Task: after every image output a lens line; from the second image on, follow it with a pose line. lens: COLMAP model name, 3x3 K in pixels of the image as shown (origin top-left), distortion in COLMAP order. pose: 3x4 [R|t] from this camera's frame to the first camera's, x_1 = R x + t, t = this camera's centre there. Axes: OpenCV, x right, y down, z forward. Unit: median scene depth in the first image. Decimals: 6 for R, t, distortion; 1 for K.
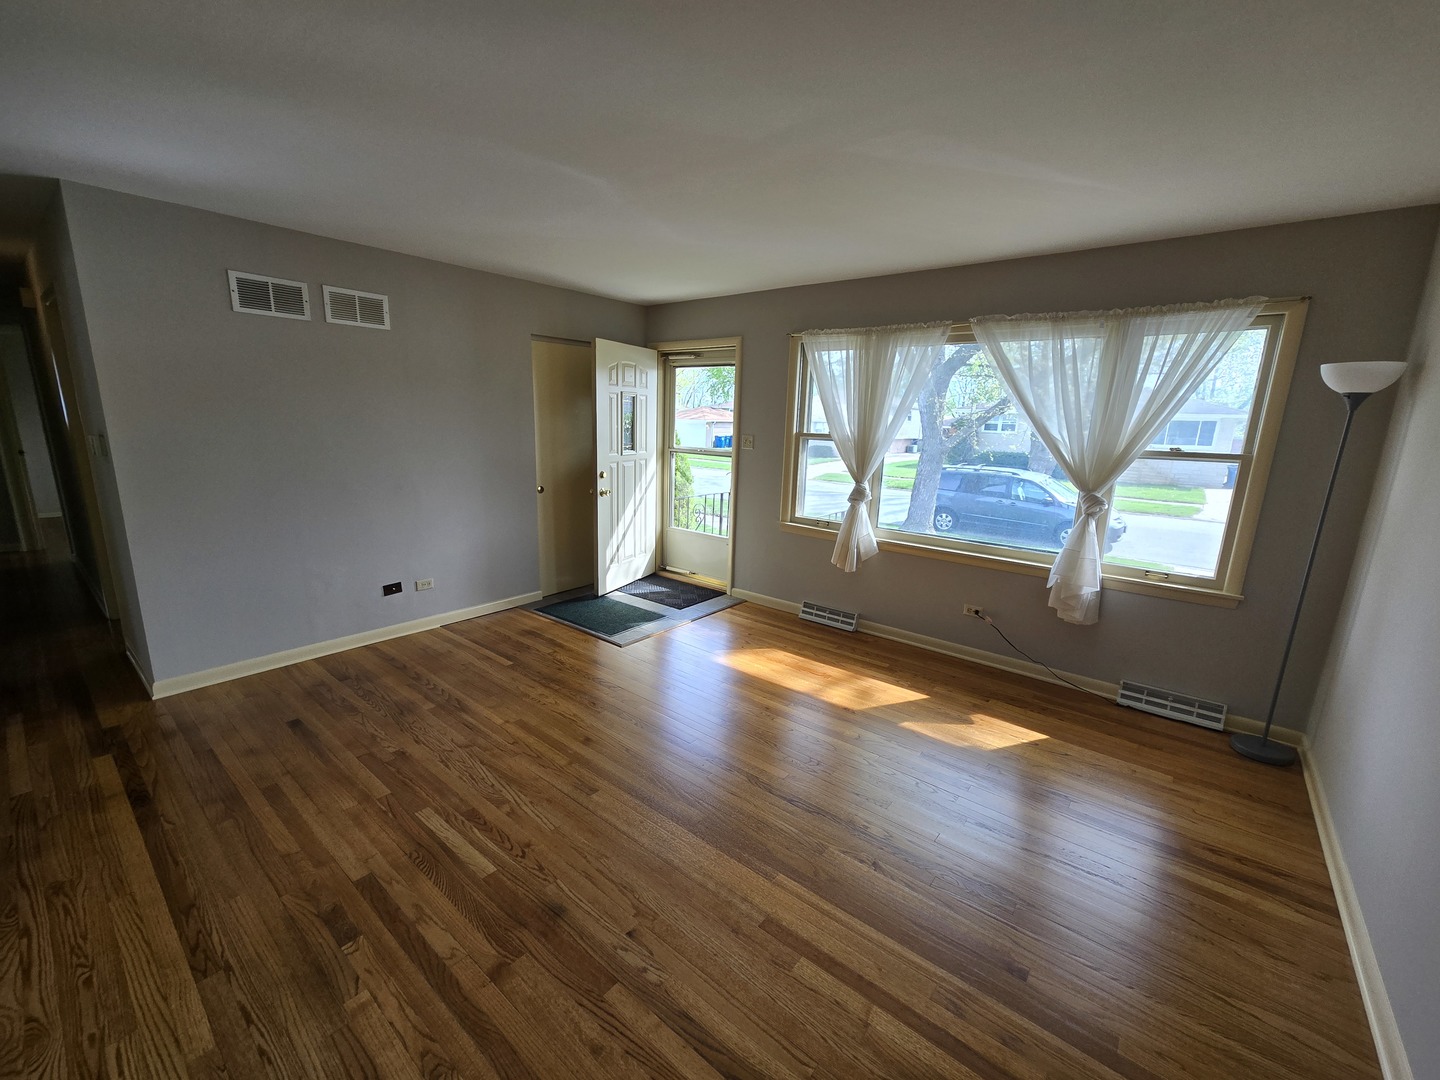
lens RADIAL K [[595.2, 0, 706.8], [0, 595.2, 543.3], [0, 0, 1]] dist [-0.010146, 0.008794]
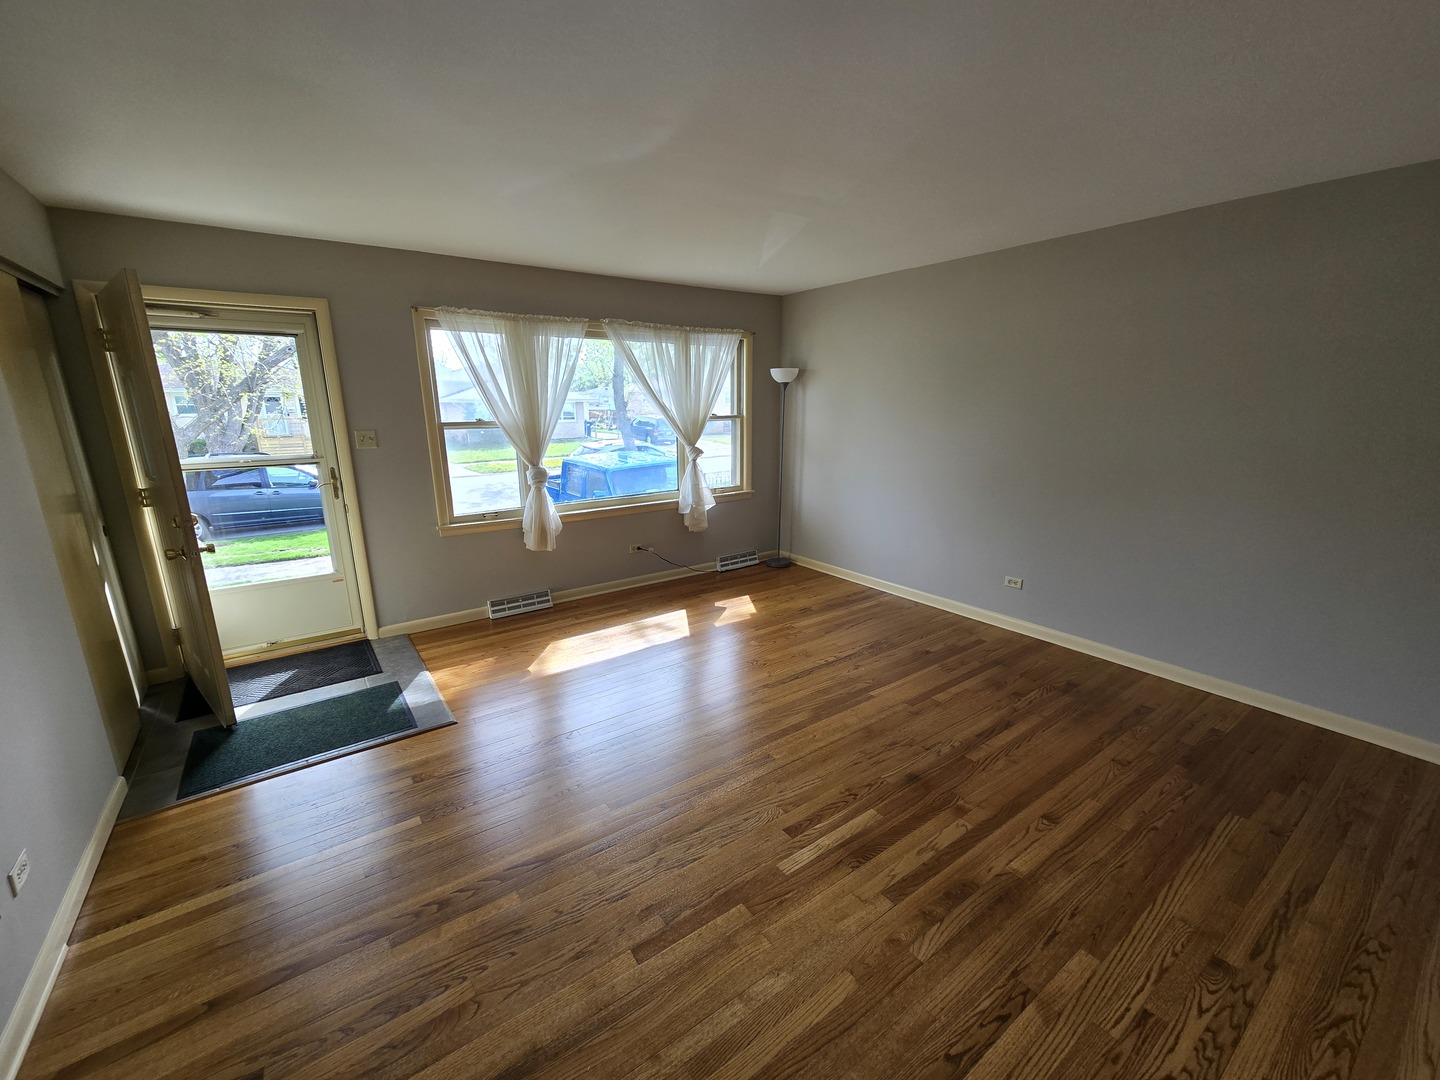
lens RADIAL K [[595.2, 0, 706.8], [0, 595.2, 543.3], [0, 0, 1]] dist [-0.010146, 0.008794]
pose [[0.255911, -0.256293, 0.932107, -0.894326], [0.216945, 0.954847, 0.202983, -0.158143], [-0.942043, 0.150271, 0.299957, 0.572492]]
